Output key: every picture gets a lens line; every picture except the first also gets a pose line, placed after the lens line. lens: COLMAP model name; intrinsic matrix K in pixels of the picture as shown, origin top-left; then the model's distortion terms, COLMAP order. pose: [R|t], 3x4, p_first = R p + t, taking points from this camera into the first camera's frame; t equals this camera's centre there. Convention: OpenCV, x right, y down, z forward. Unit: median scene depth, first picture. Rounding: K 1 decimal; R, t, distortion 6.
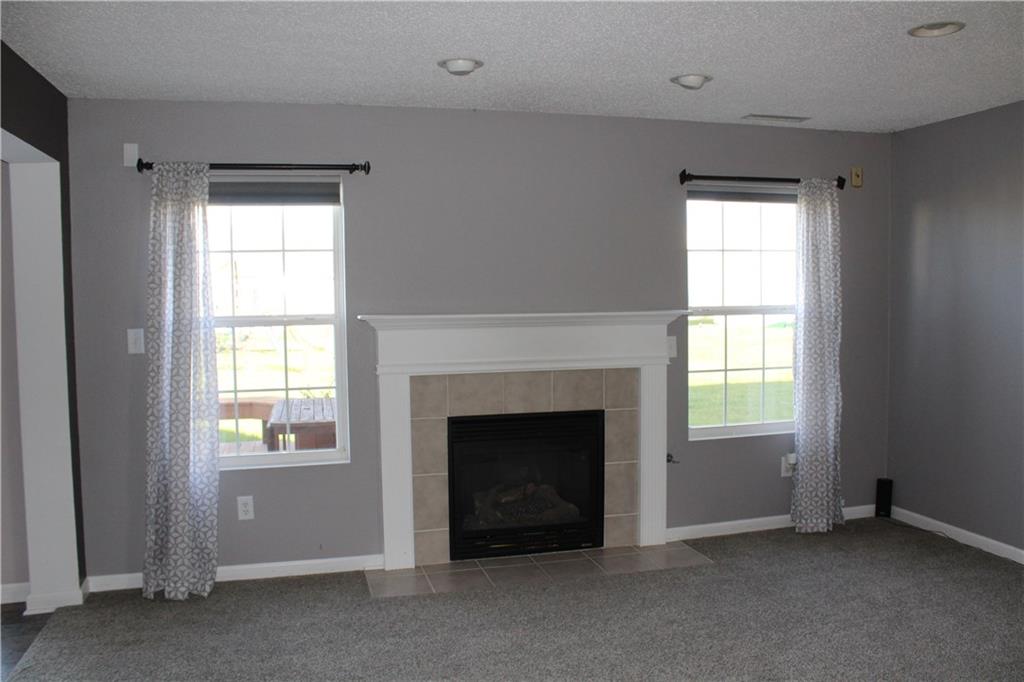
lens RADIAL K [[858.2, 0, 512.0], [0, 858.2, 341.0], [0, 0, 1]] dist [-0.237599, 0.387568]
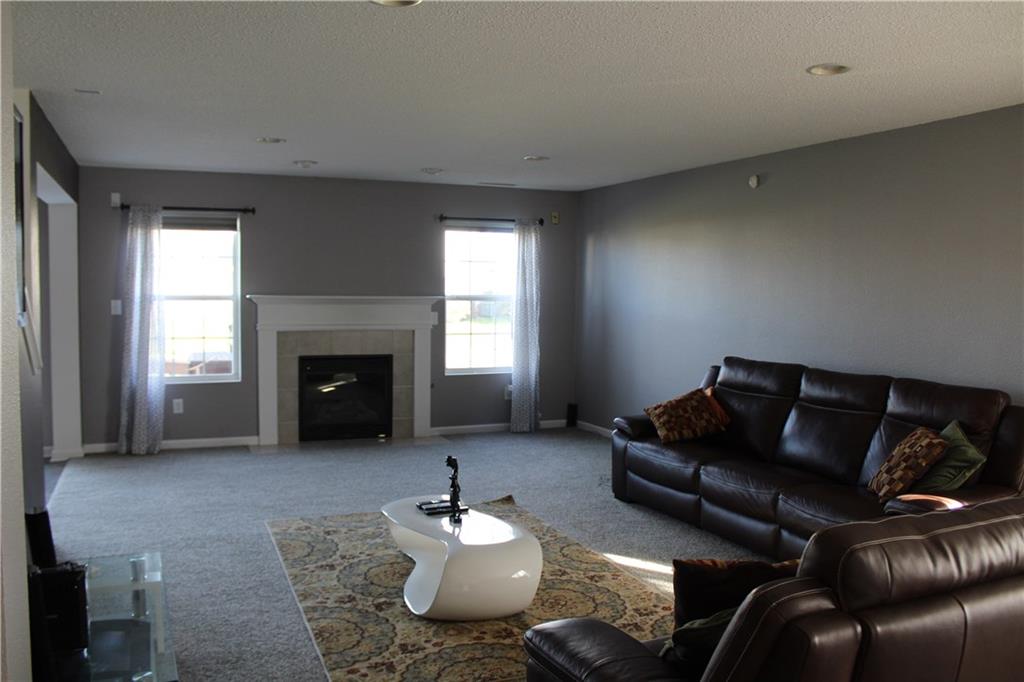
lens RADIAL K [[858.2, 0, 512.0], [0, 858.2, 341.0], [0, 0, 1]] dist [-0.237599, 0.387568]
pose [[0.990256, 0.016160, 0.138321, 0.113526], [-0.017092, 0.999839, 0.005550, 0.042256], [-0.138209, -0.007860, 0.990372, -0.740246]]
